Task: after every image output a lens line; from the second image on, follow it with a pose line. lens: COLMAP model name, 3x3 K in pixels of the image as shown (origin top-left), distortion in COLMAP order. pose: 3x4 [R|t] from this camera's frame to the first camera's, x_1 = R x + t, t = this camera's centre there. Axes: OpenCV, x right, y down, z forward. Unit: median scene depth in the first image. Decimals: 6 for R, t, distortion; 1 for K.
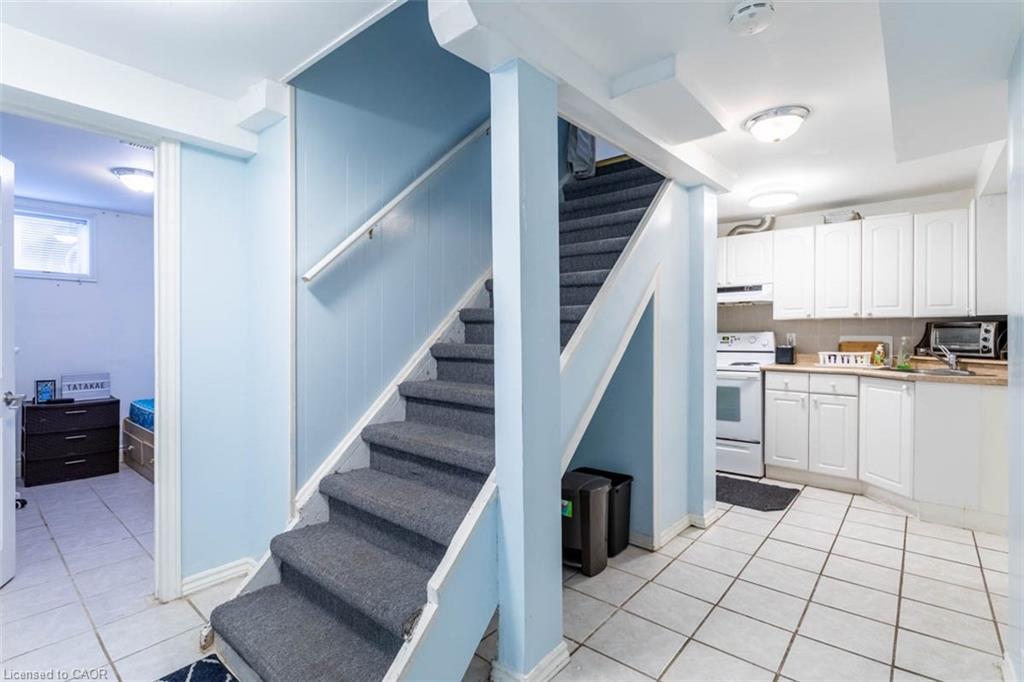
lens RADIAL K [[492.0, 0, 513.2], [0, 492.0, 332.6], [0, 0, 1]] dist [-0.001111, 0.001606]
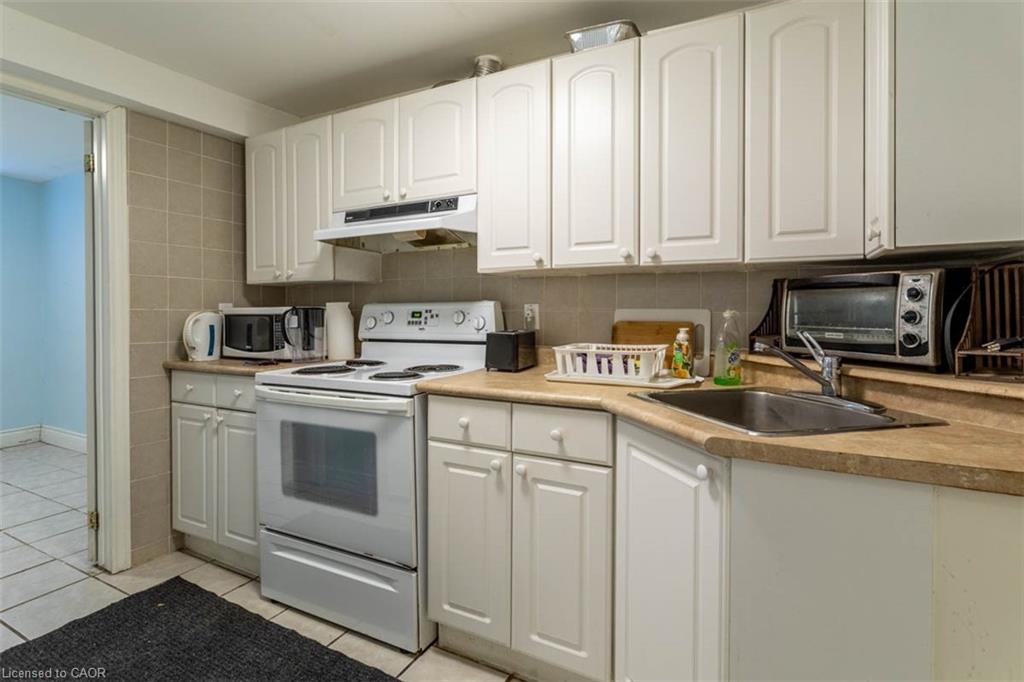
lens RADIAL K [[492.0, 0, 509.1], [0, 492.0, 308.5], [0, 0, 1]] dist [-0.001111, 0.001606]
pose [[0.982527, 0.001840, 0.186109, 0.523825], [-0.001768, 0.999998, -0.000554, 0.007109], [-0.186109, 0.000216, 0.982529, 0.609256]]
